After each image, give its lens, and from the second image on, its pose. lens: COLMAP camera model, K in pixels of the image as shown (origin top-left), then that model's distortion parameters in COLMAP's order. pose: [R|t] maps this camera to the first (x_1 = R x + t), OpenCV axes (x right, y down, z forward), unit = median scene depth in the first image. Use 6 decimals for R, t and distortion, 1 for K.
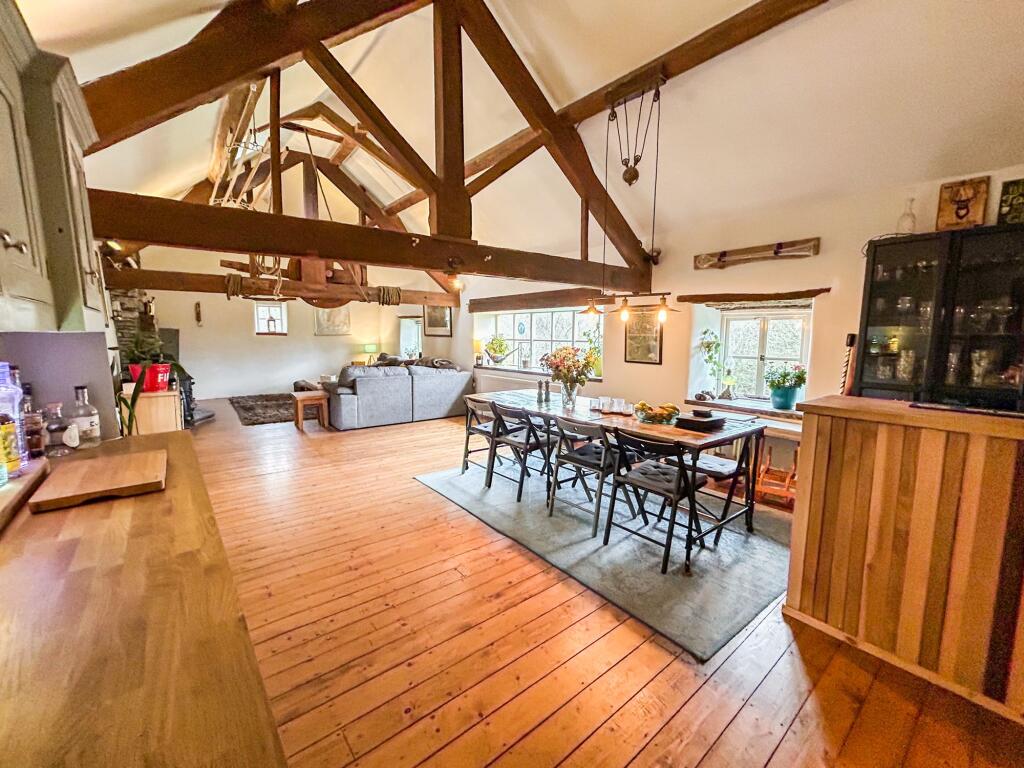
lens RADIAL K [[416.1, 0, 510.8], [0, 416.1, 381.4], [0, 0, 1]] dist [-0.000343, 0.000201]
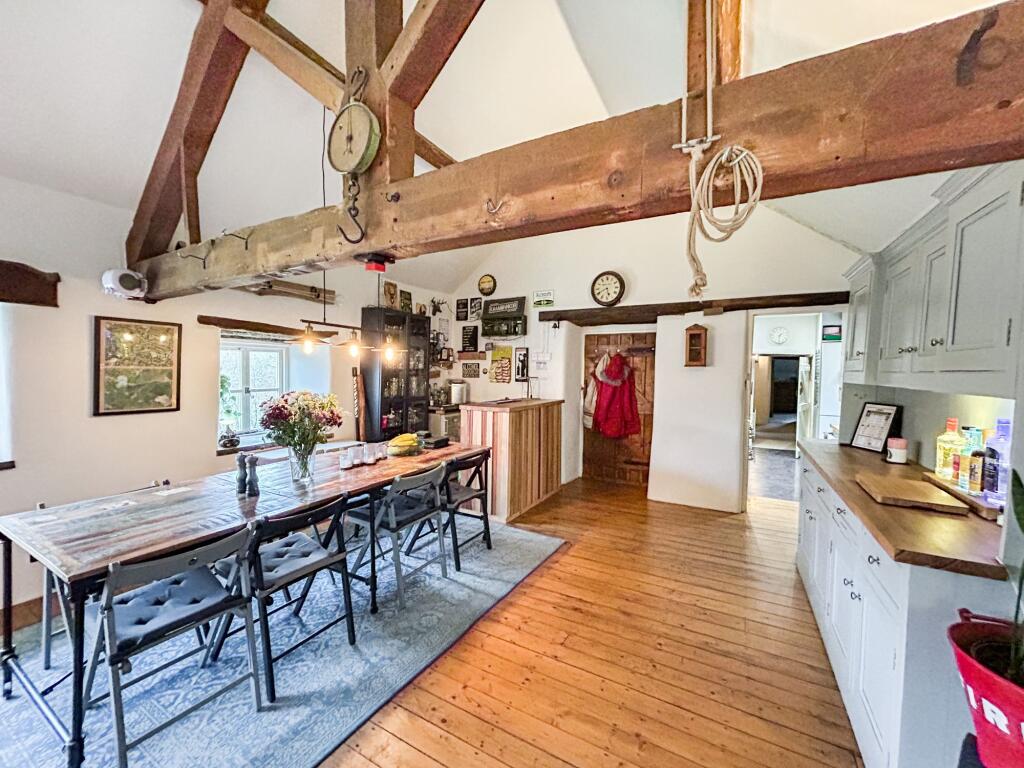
lens RADIAL K [[416.1, 0, 513.2], [0, 416.1, 392.2], [0, 0, 1]] dist [-0.000343, 0.000201]
pose [[-0.380299, -0.070171, 0.922198, -0.508207], [0.079889, 0.990898, 0.108344, -0.107761], [-0.921407, 0.114876, -0.371232, 0.796443]]
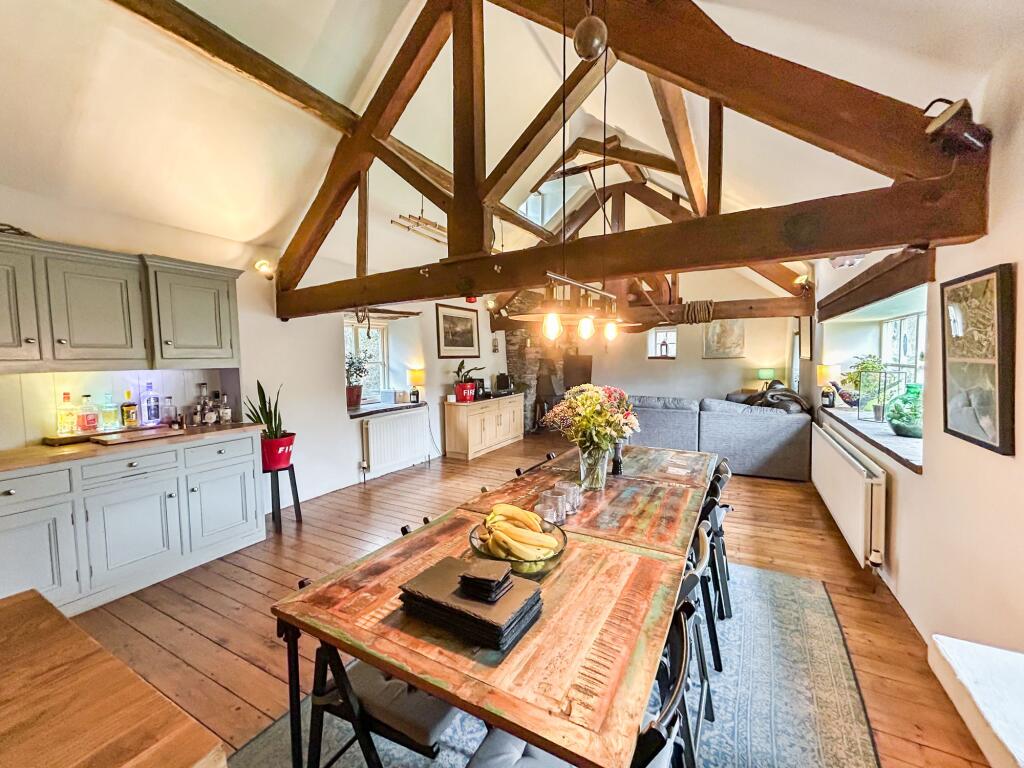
lens RADIAL K [[416.1, 0, 512.3], [0, 416.1, 390.3], [0, 0, 1]] dist [-0.000343, 0.000201]
pose [[0.389216, 0.060080, -0.919185, 0.533702], [-0.085173, 0.995943, 0.029032, -0.072411], [0.917200, 0.066990, 0.392754, 0.573548]]
